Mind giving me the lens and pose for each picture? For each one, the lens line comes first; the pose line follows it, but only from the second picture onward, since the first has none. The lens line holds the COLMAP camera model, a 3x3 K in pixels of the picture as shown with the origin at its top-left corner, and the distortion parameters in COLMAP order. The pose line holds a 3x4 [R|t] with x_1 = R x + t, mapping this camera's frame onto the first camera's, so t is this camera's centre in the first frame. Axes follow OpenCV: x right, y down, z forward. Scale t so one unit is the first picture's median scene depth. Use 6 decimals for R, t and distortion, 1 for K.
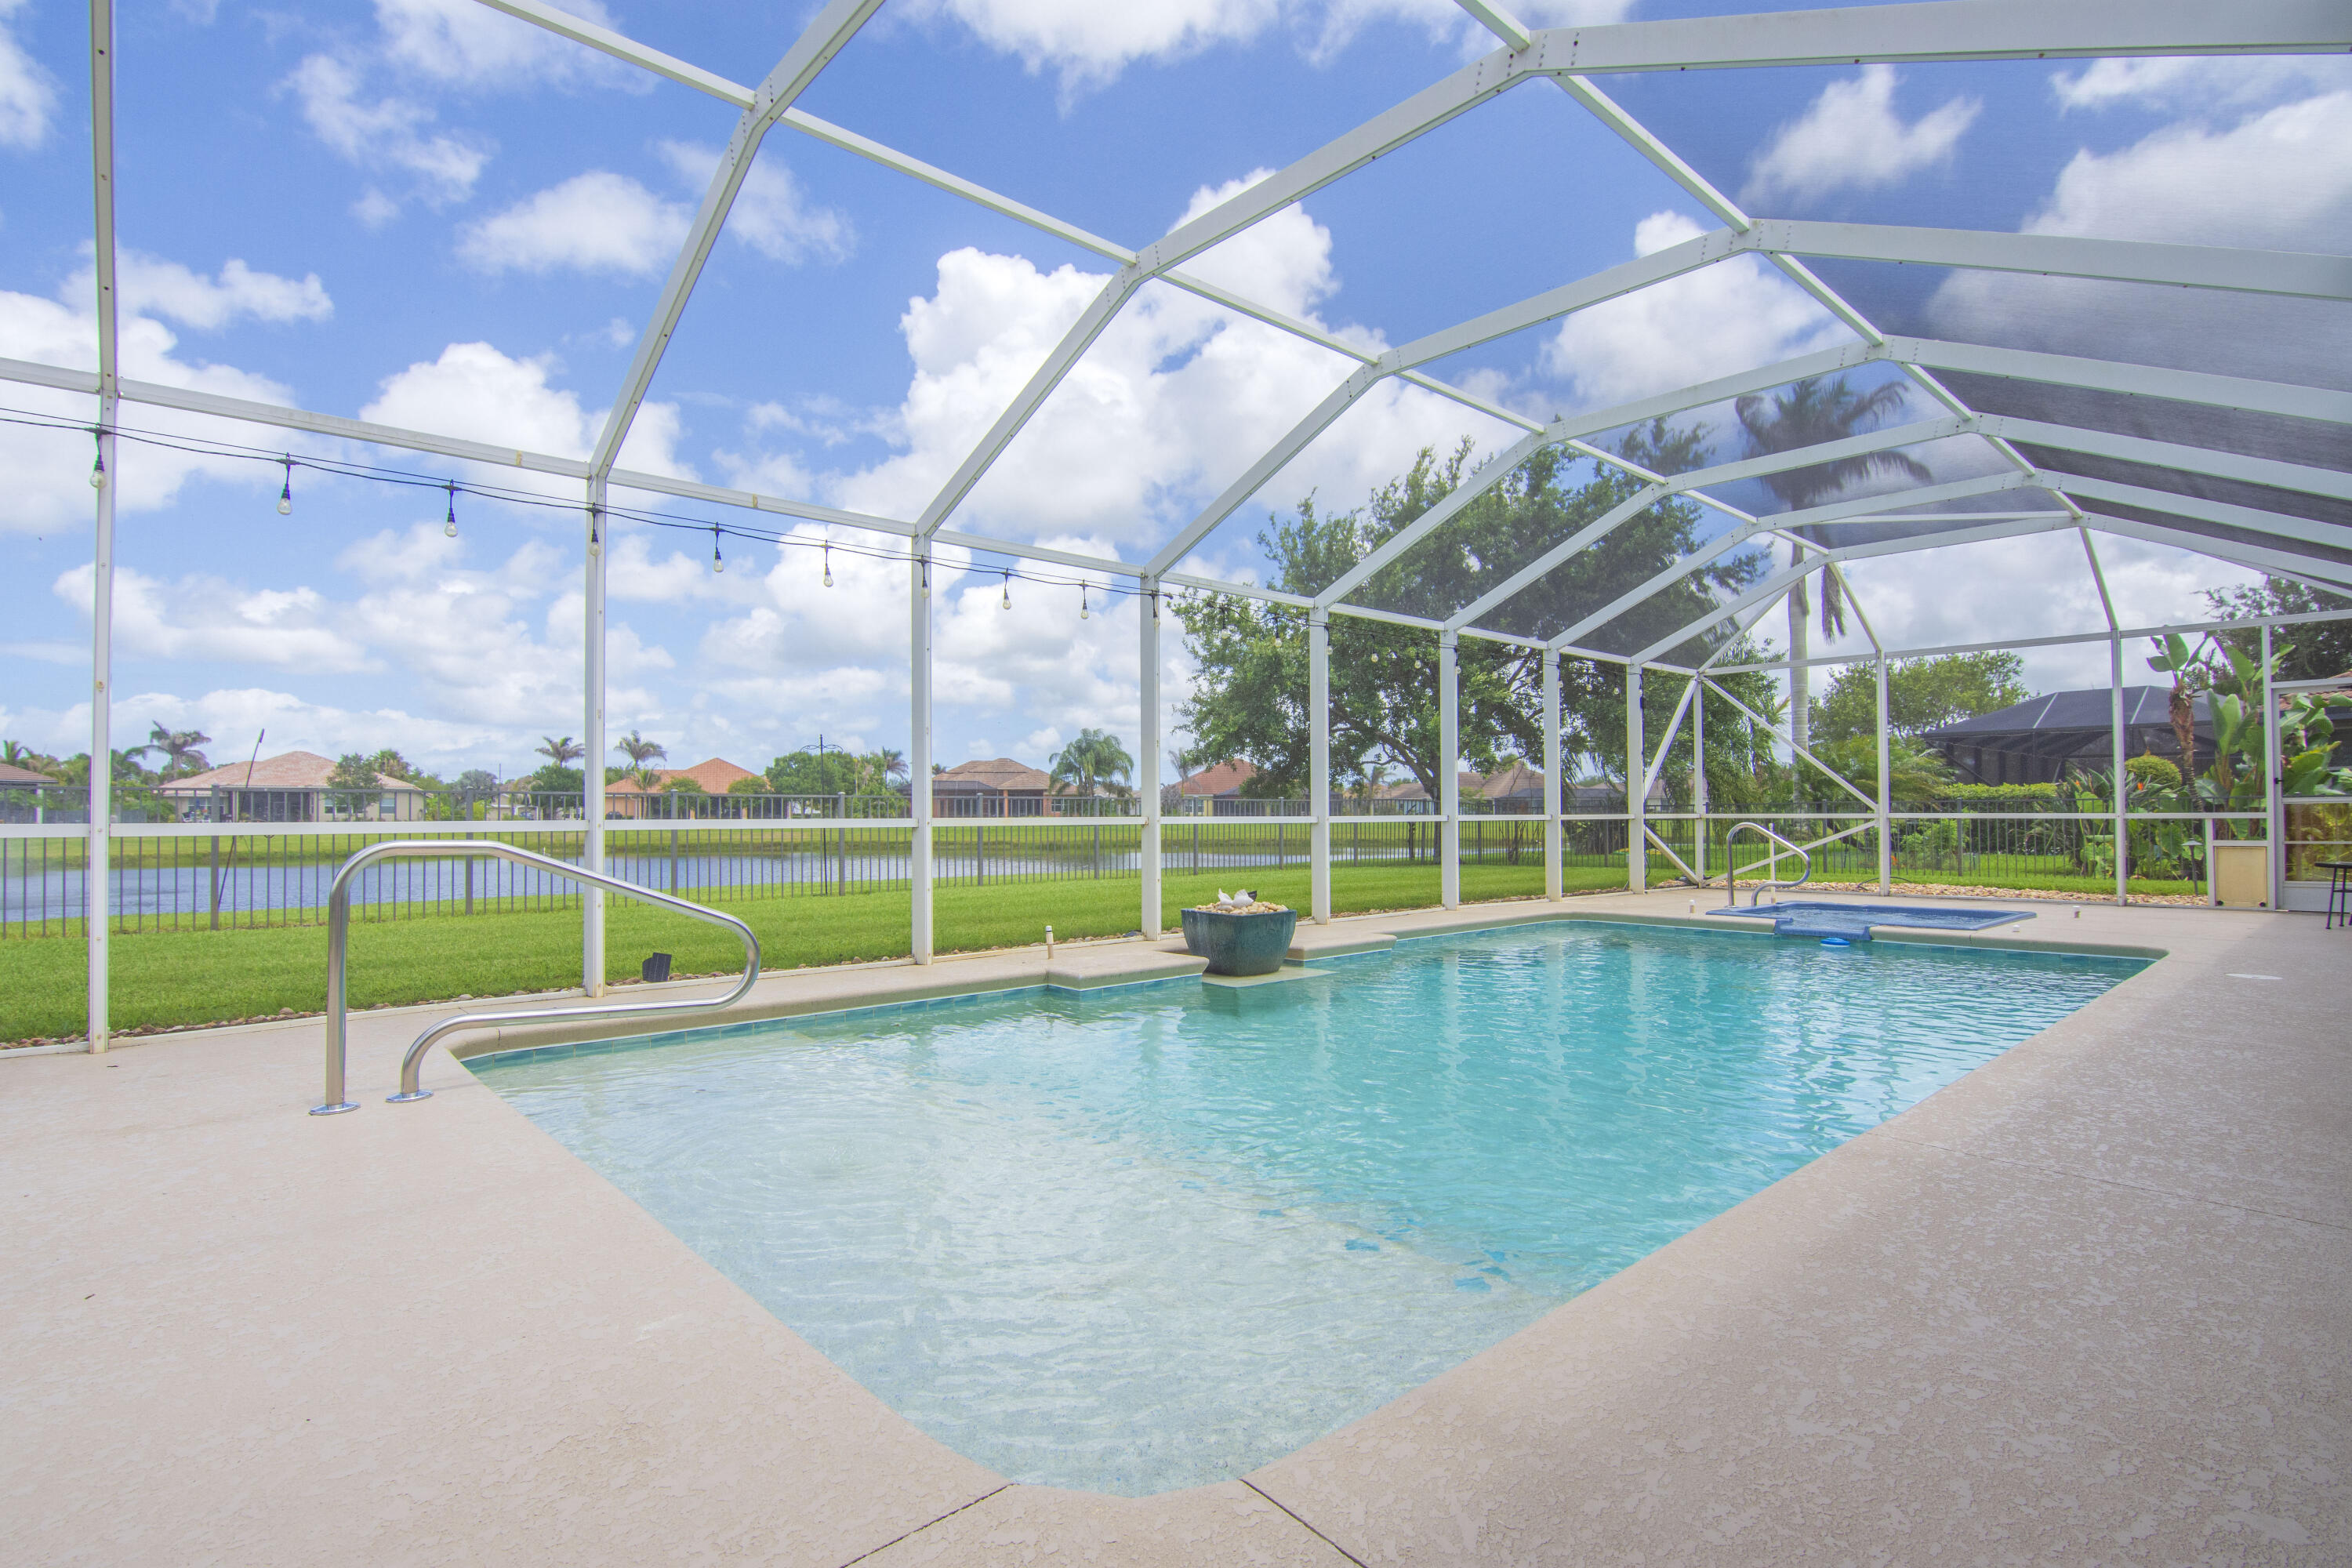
lens RADIAL K [[1120.0, 0, 1167.3], [0, 1120.0, 797.5], [0, 0, 1]] dist [-0.016681, -0.003681]
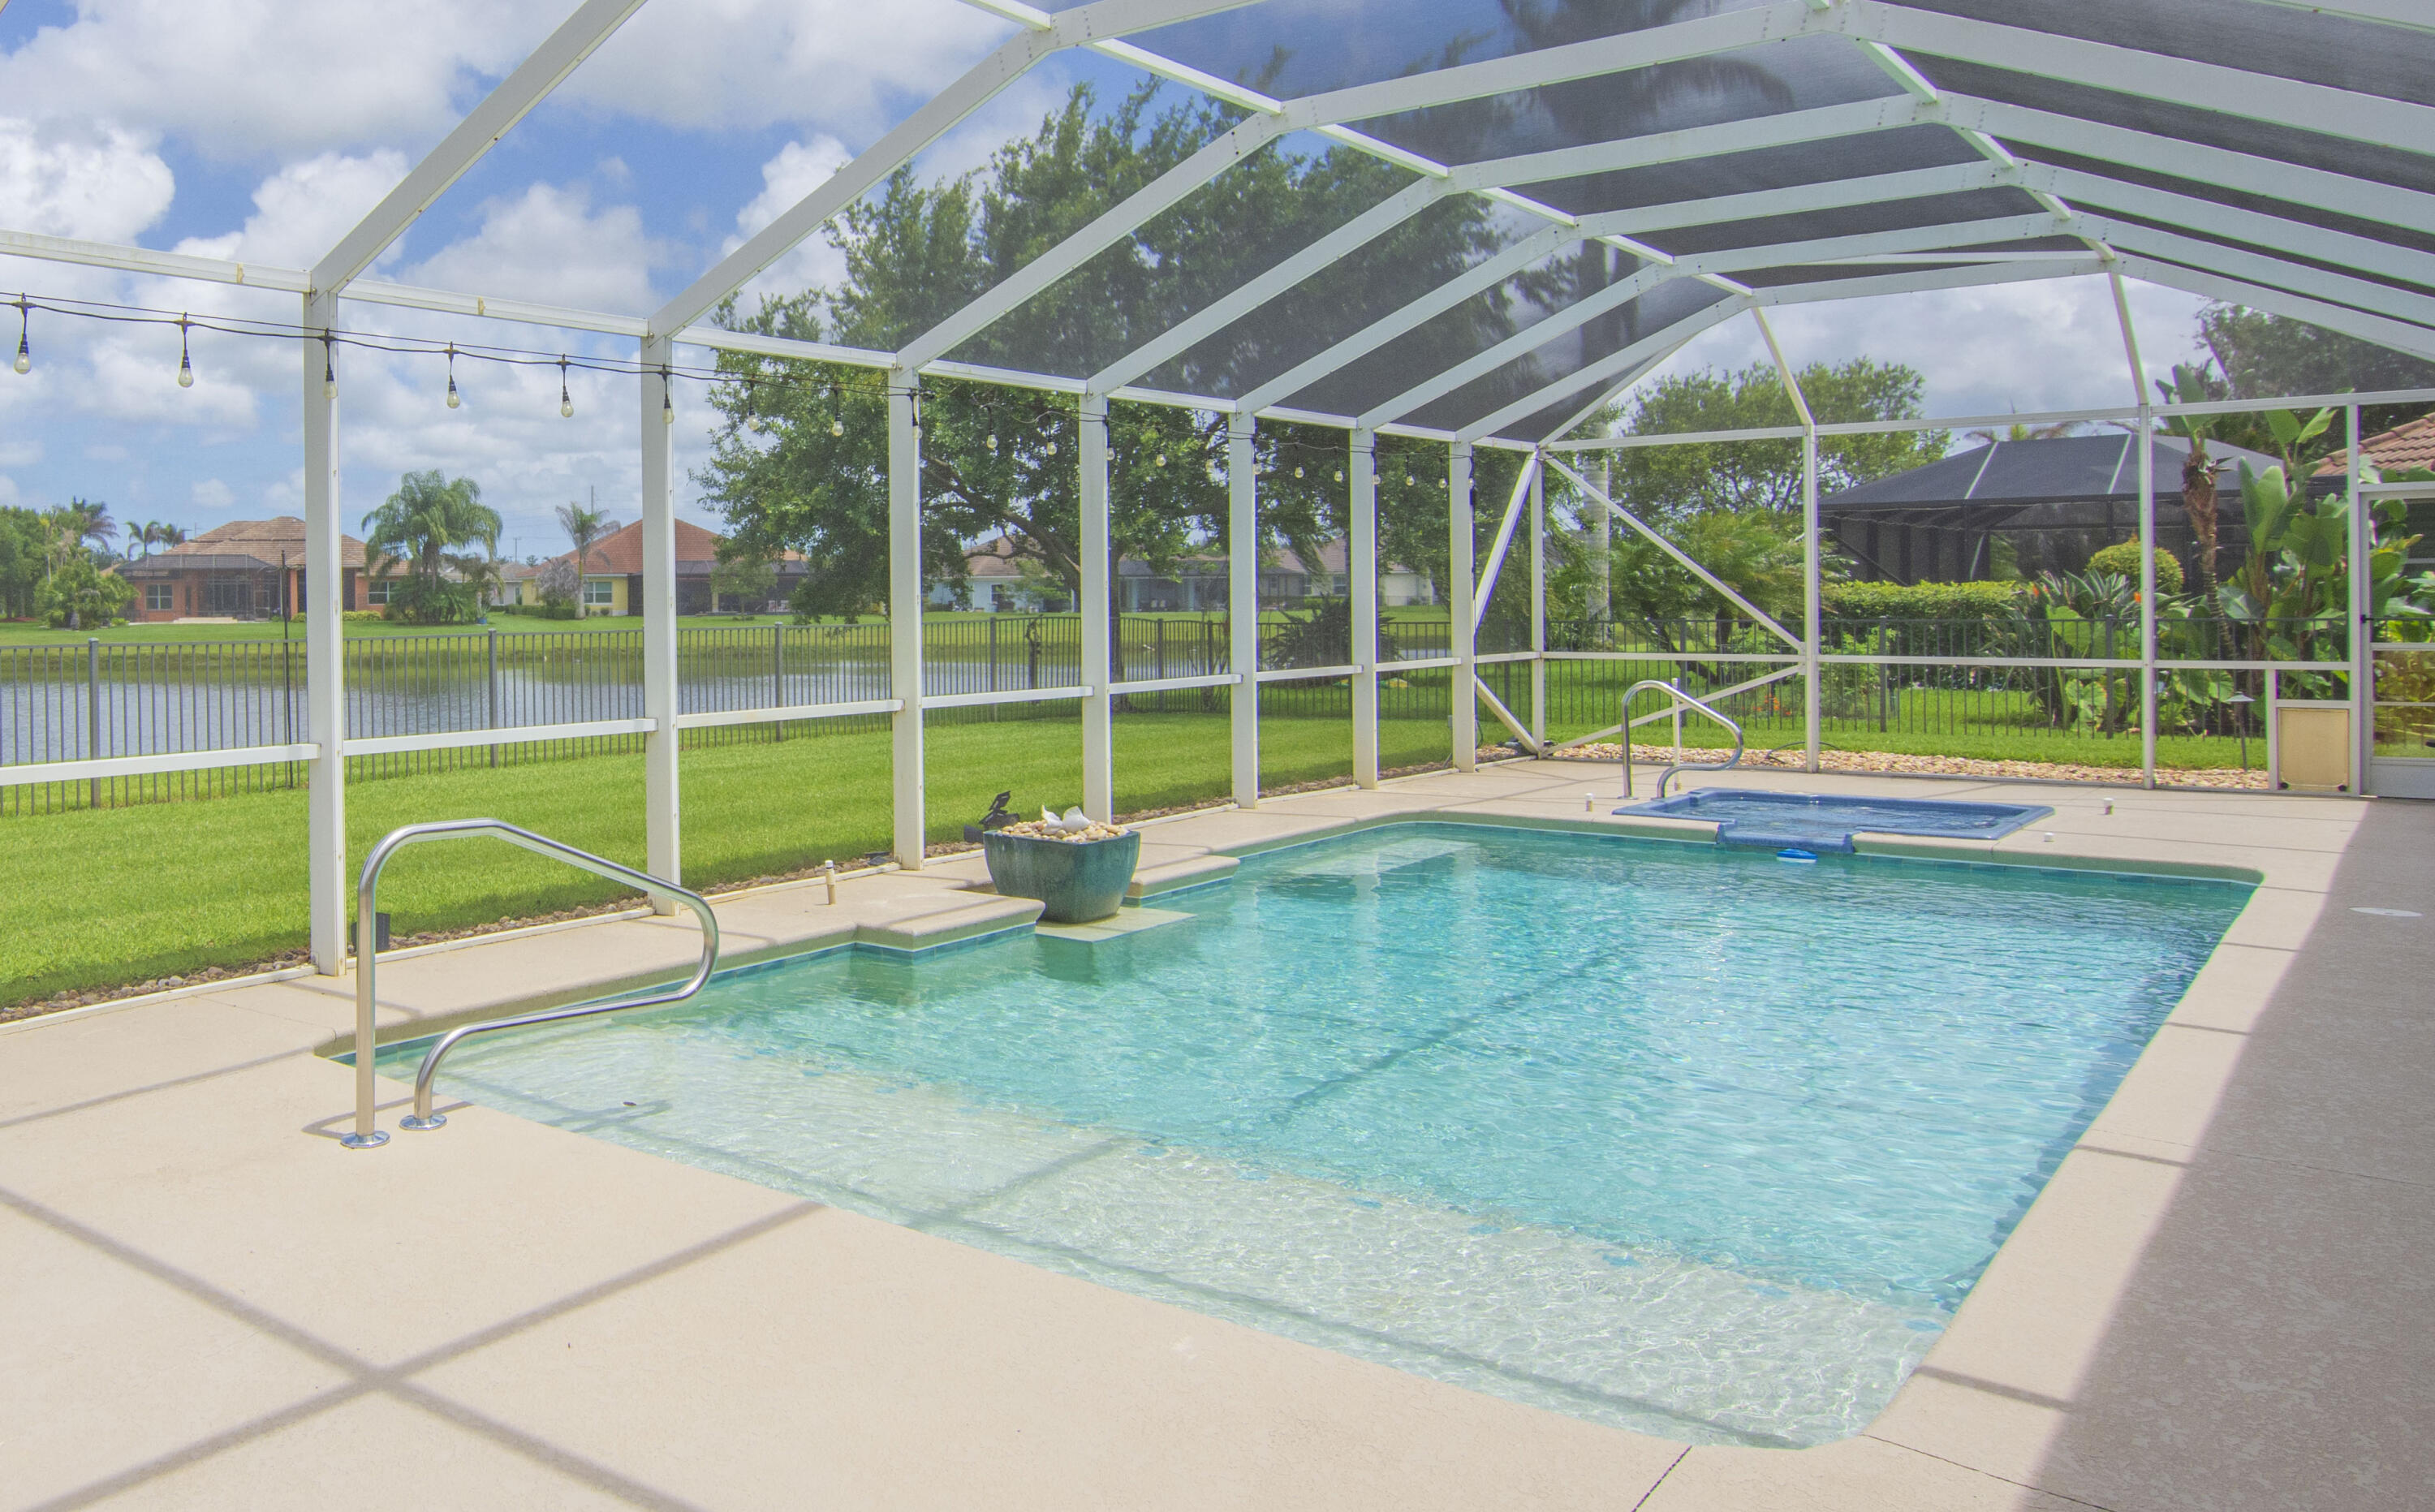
lens RADIAL K [[1384.0, 0, 1220.6], [0, 1384.0, 753.1], [0, 0, 1]] dist [-0.030923, 0.002080]
pose [[0.998822, -0.006665, 0.048058, 0.240470], [0.005805, 0.999821, 0.018000, 0.061308], [-0.048169, -0.017700, 0.998682, 0.156688]]
